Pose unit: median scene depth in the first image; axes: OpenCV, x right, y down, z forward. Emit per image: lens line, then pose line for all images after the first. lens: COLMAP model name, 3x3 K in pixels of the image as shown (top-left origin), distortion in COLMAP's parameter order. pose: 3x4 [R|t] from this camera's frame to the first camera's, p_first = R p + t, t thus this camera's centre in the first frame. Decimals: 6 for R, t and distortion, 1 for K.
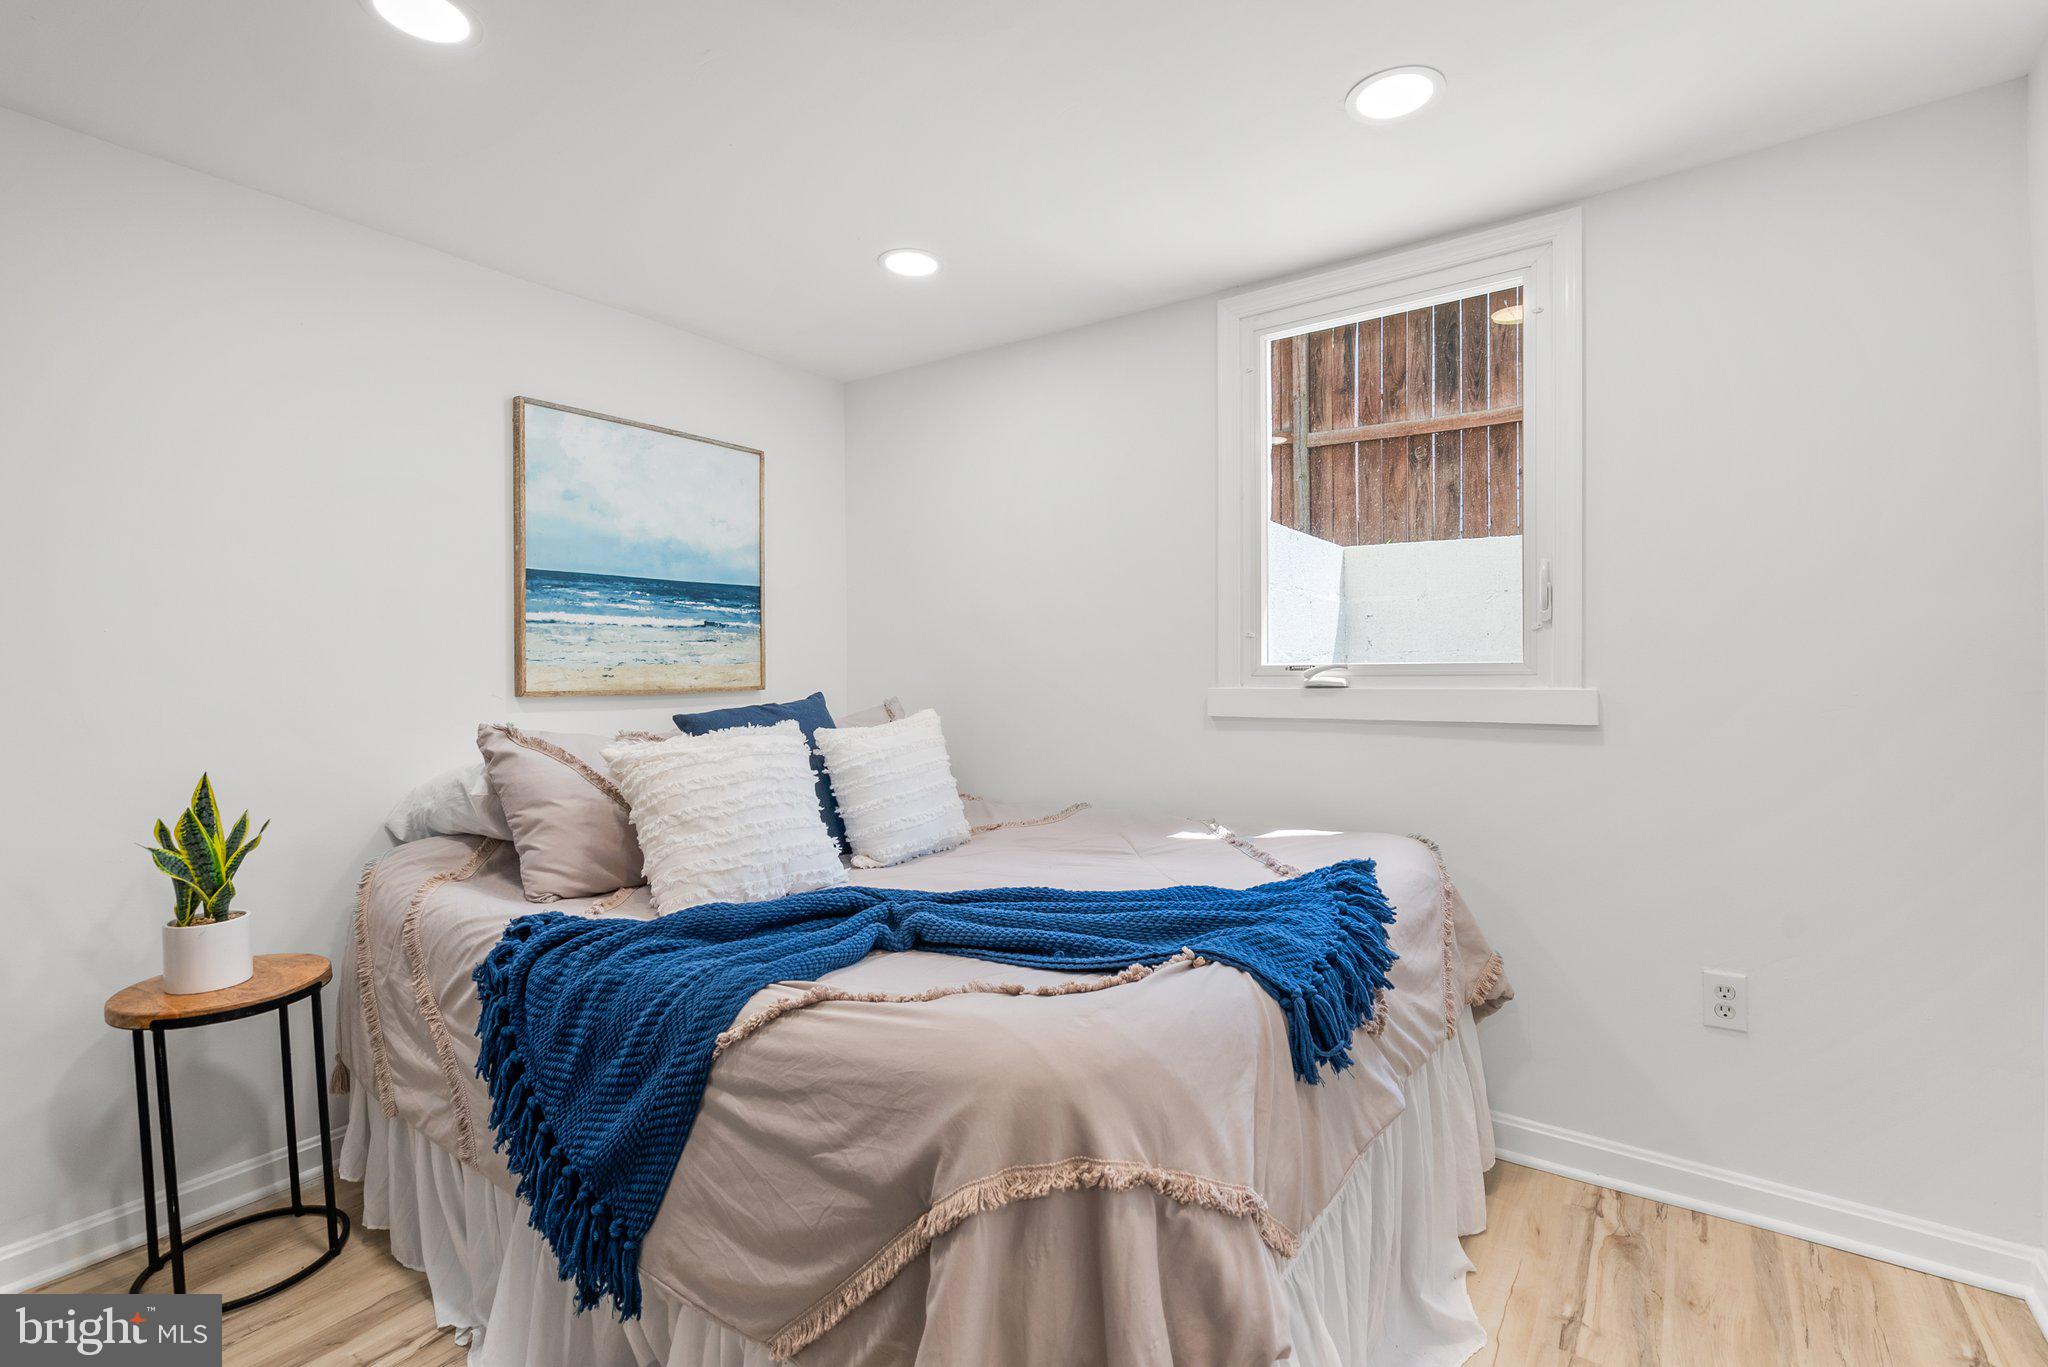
lens RADIAL K [[932.8, 0, 1017.0], [0, 932.8, 670.9], [0, 0, 1]] dist [-0.007123, 0.002399]
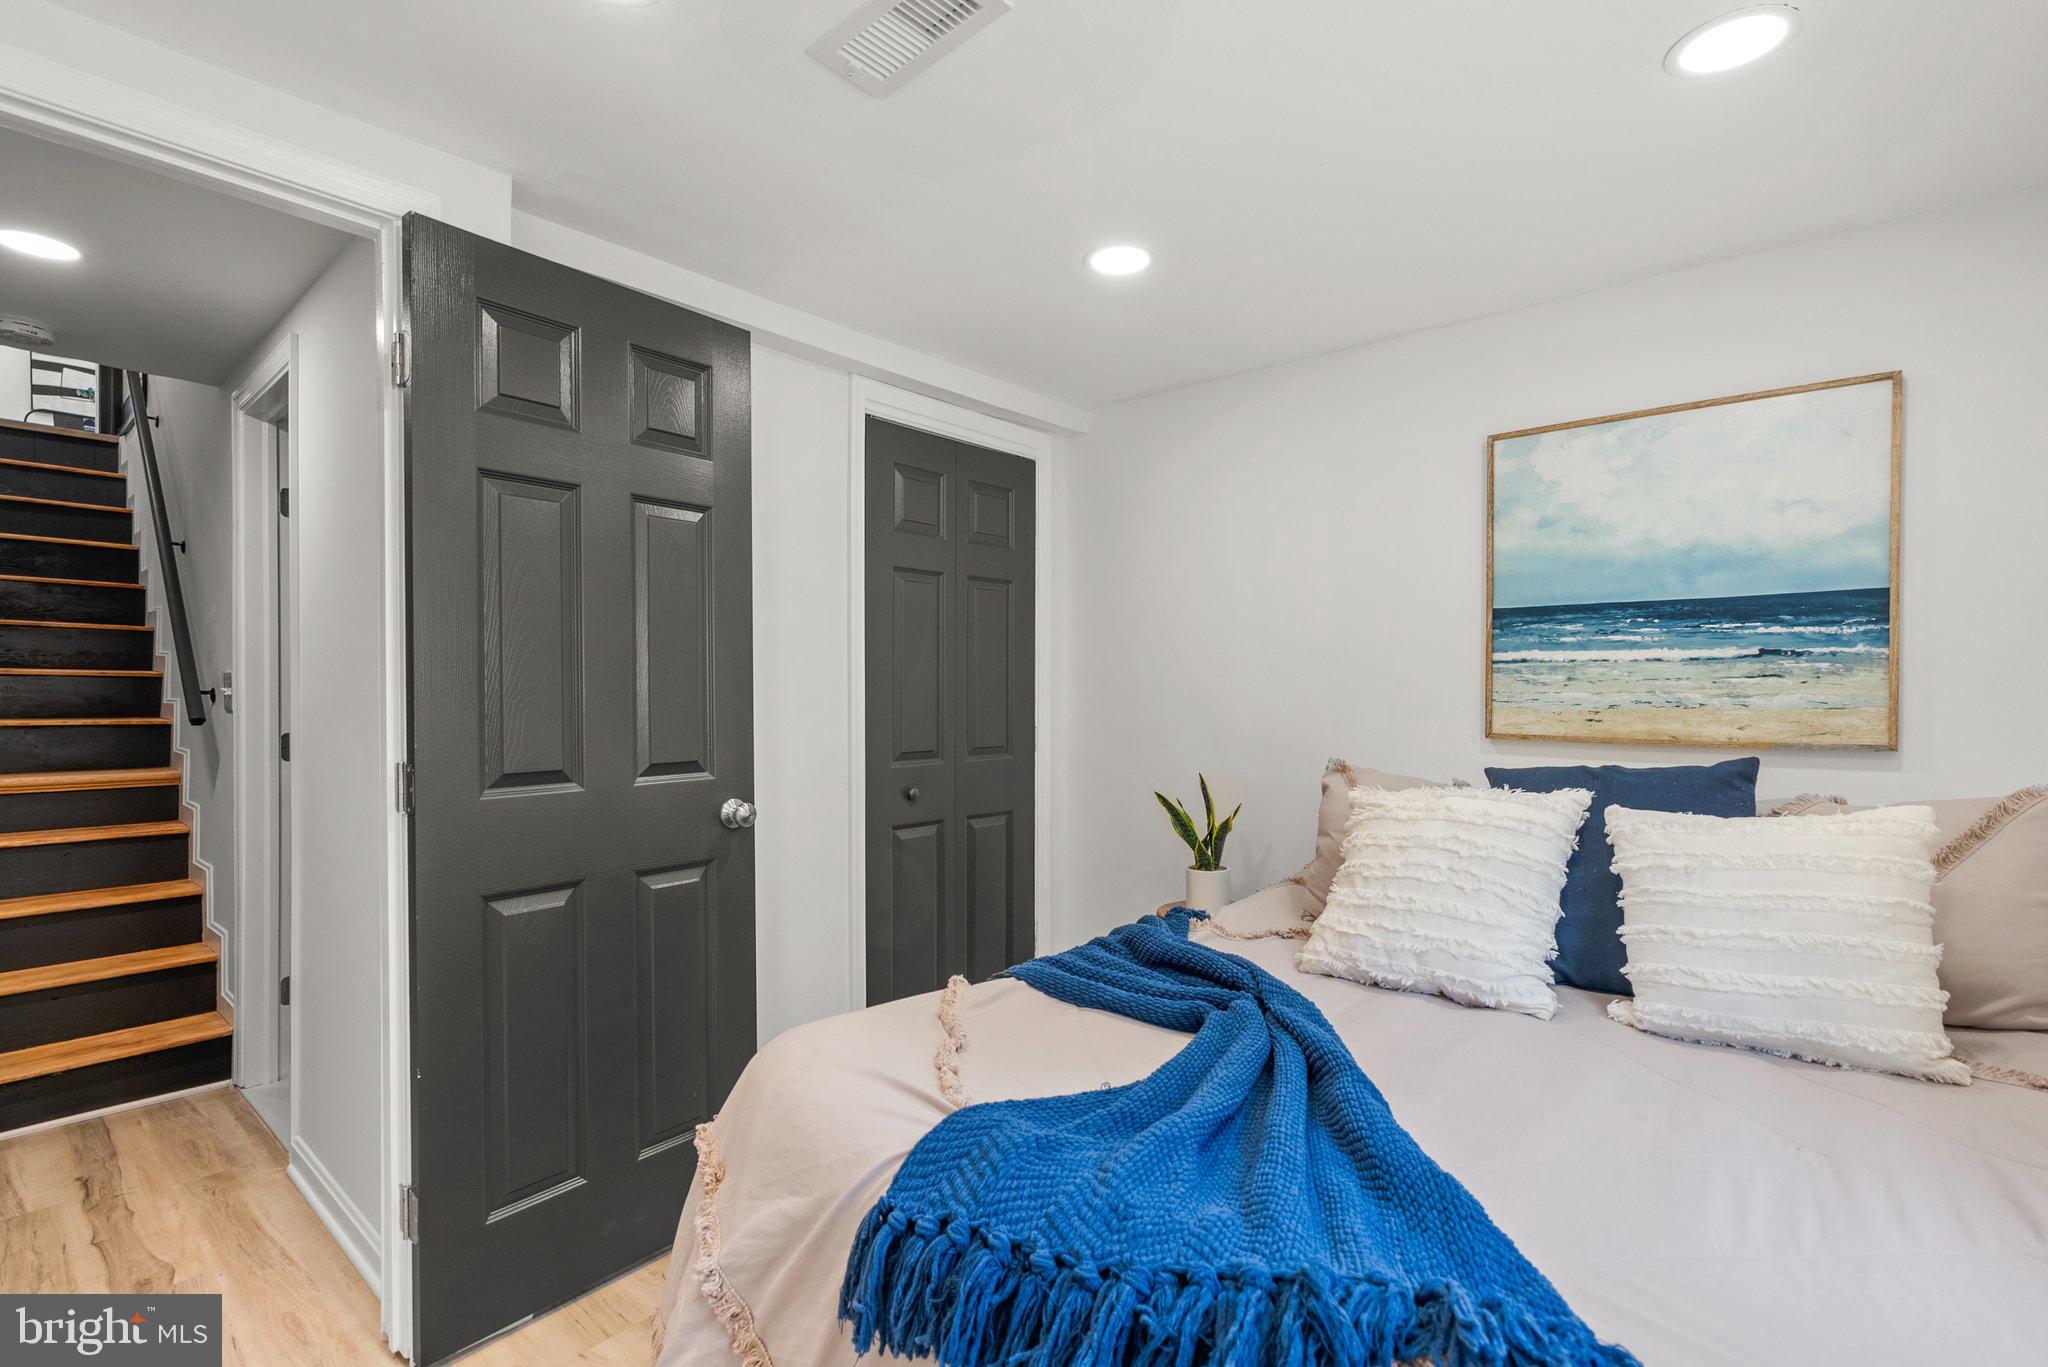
lens RADIAL K [[932.8, 0, 1017.7], [0, 932.8, 691.2], [0, 0, 1]] dist [-0.007123, 0.002399]
pose [[-0.086039, 0.006898, -0.996268, 0.456522], [-0.007309, 0.999945, 0.007554, -0.023684], [0.996265, 0.007932, -0.085984, 0.528995]]
